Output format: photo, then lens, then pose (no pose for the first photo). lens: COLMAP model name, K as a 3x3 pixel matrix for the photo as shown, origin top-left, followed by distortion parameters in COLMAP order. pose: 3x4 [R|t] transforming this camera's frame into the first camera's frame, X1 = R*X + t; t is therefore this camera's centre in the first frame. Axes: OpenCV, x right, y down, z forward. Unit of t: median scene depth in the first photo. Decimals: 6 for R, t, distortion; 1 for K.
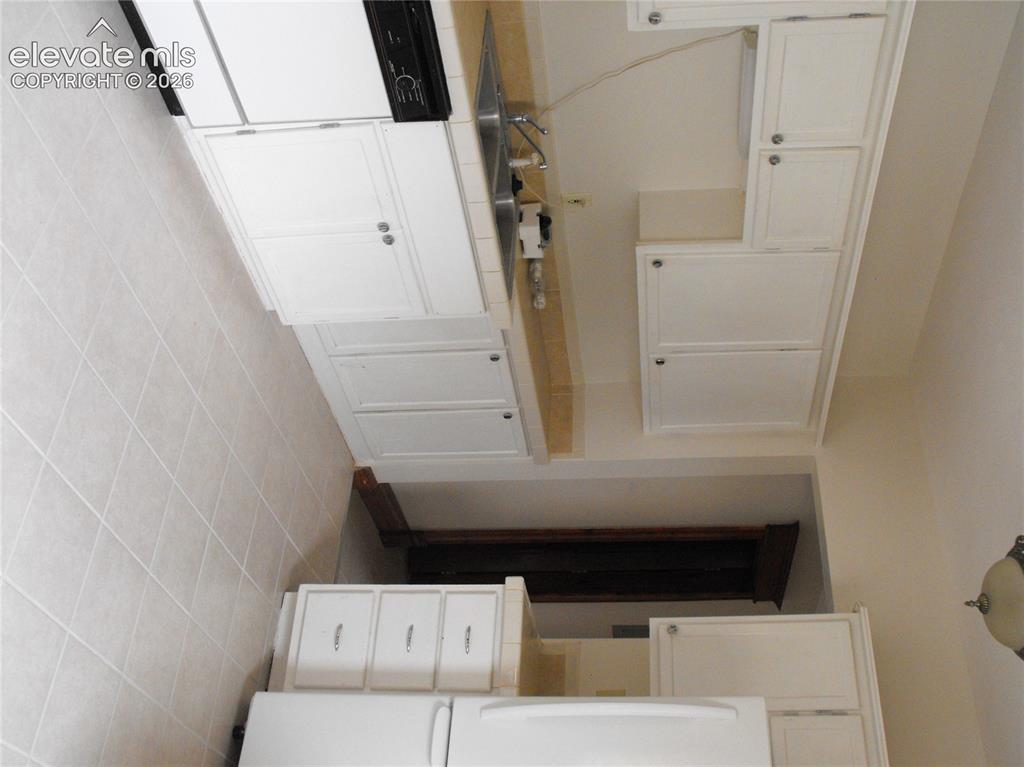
lens RADIAL K [[1014.3, 0, 528.0], [0, 1014.3, 414.5], [0, 0, 1]] dist [-0.134271, 0.000000]
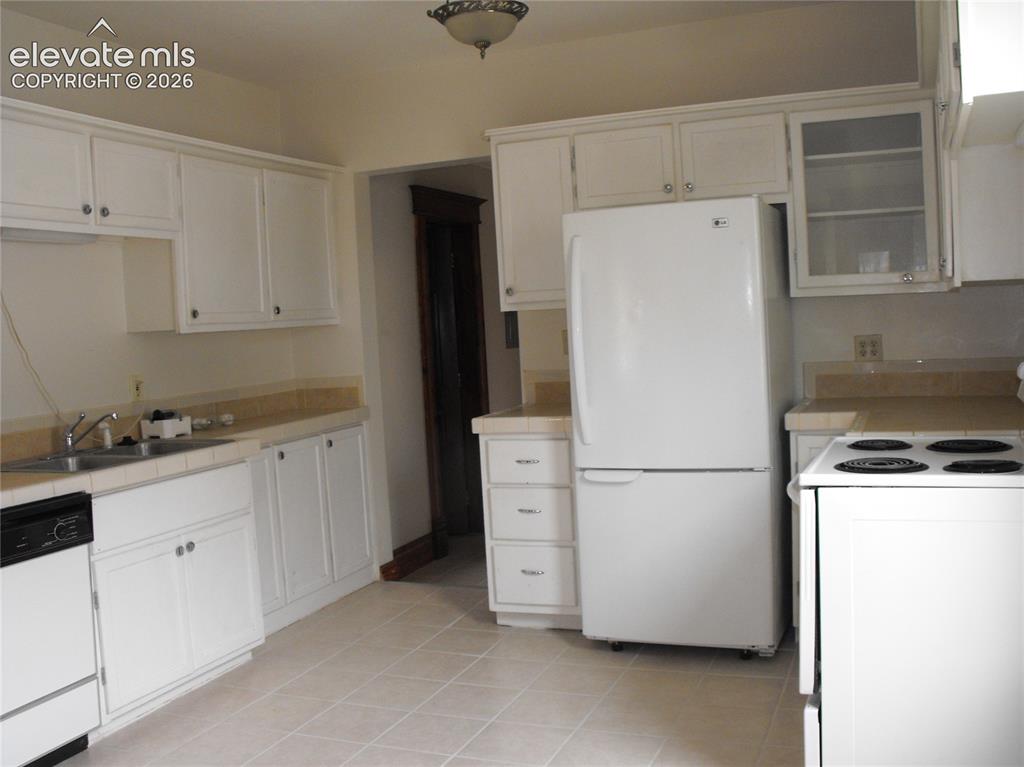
lens RADIAL K [[1014.3, 0, 512.5], [0, 1014.3, 373.6], [0, 0, 1]] dist [-0.134271, 0.000000]
pose [[-0.054532, -0.996287, 0.066625, -0.033680], [0.976035, -0.039108, 0.214071, -0.045082], [-0.210670, 0.076702, 0.974543, -0.167105]]
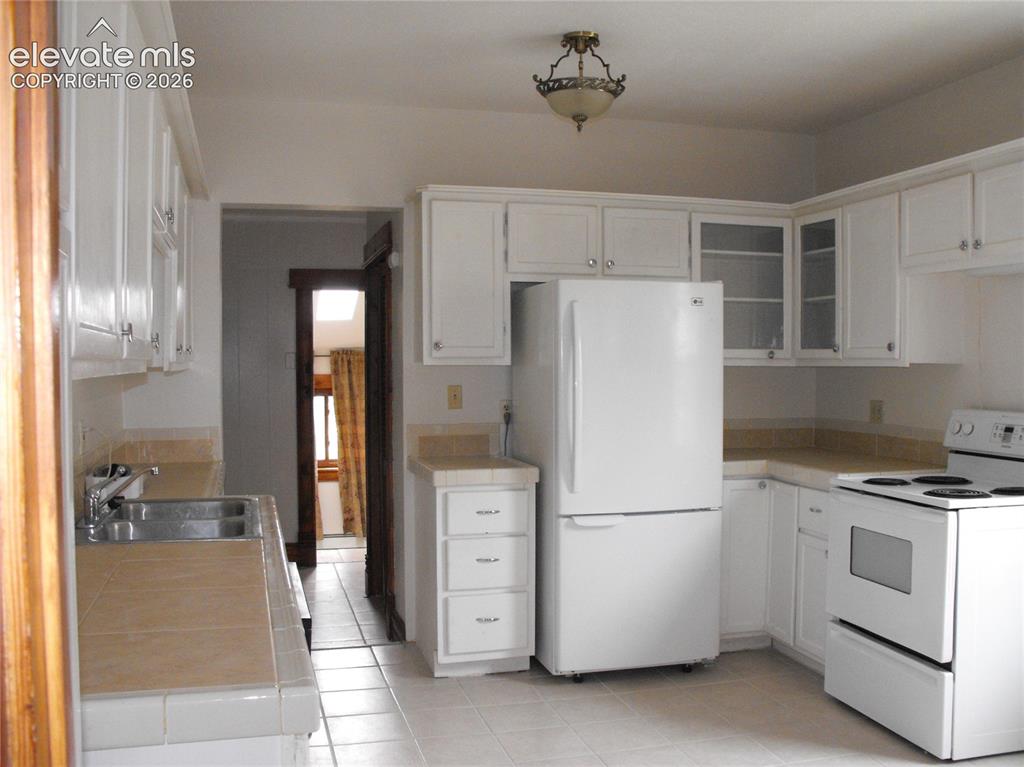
lens RADIAL K [[1014.3, 0, 514.7], [0, 1014.3, 385.9], [0, 0, 1]] dist [-0.134271, 0.000000]
pose [[-0.074818, -0.995003, 0.066118, 0.009553], [0.651861, 0.001376, 0.758337, -0.672565], [-0.754638, 0.099837, 0.648501, 0.153344]]
